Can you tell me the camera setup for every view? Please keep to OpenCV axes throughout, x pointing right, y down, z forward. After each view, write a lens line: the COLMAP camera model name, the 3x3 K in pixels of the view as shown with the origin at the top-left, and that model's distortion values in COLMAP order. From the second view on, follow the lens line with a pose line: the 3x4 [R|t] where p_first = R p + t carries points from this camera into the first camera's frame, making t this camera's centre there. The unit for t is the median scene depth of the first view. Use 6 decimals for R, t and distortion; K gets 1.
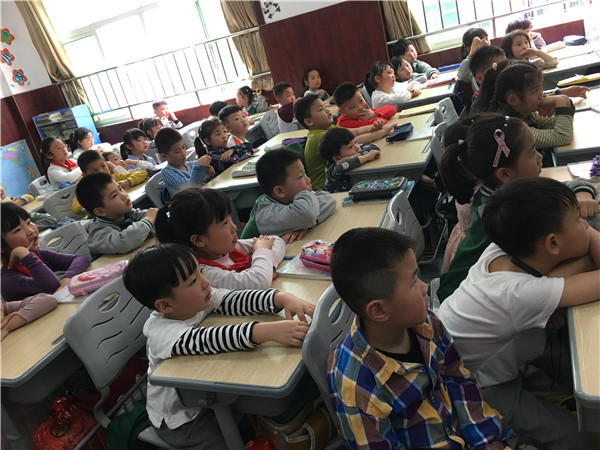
lens RADIAL K [[524.5, 0, 300.0], [0, 524.5, 225.0], [0, 0, 1]] dist [0.093187, -0.132572]
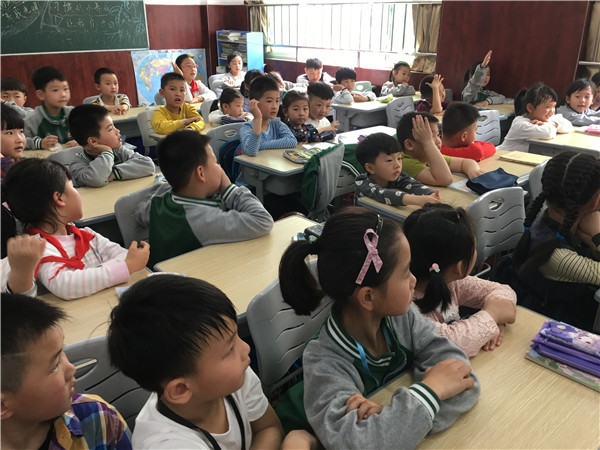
lens RADIAL K [[524.5, 0, 300.0], [0, 524.5, 225.0], [0, 0, 1]] dist [0.093187, -0.132572]
pose [[0.868054, 0.390775, -0.306229, 0.129739], [-0.365845, 0.920457, 0.137540, -0.064125], [0.335618, -0.007360, 0.941969, 0.082568]]
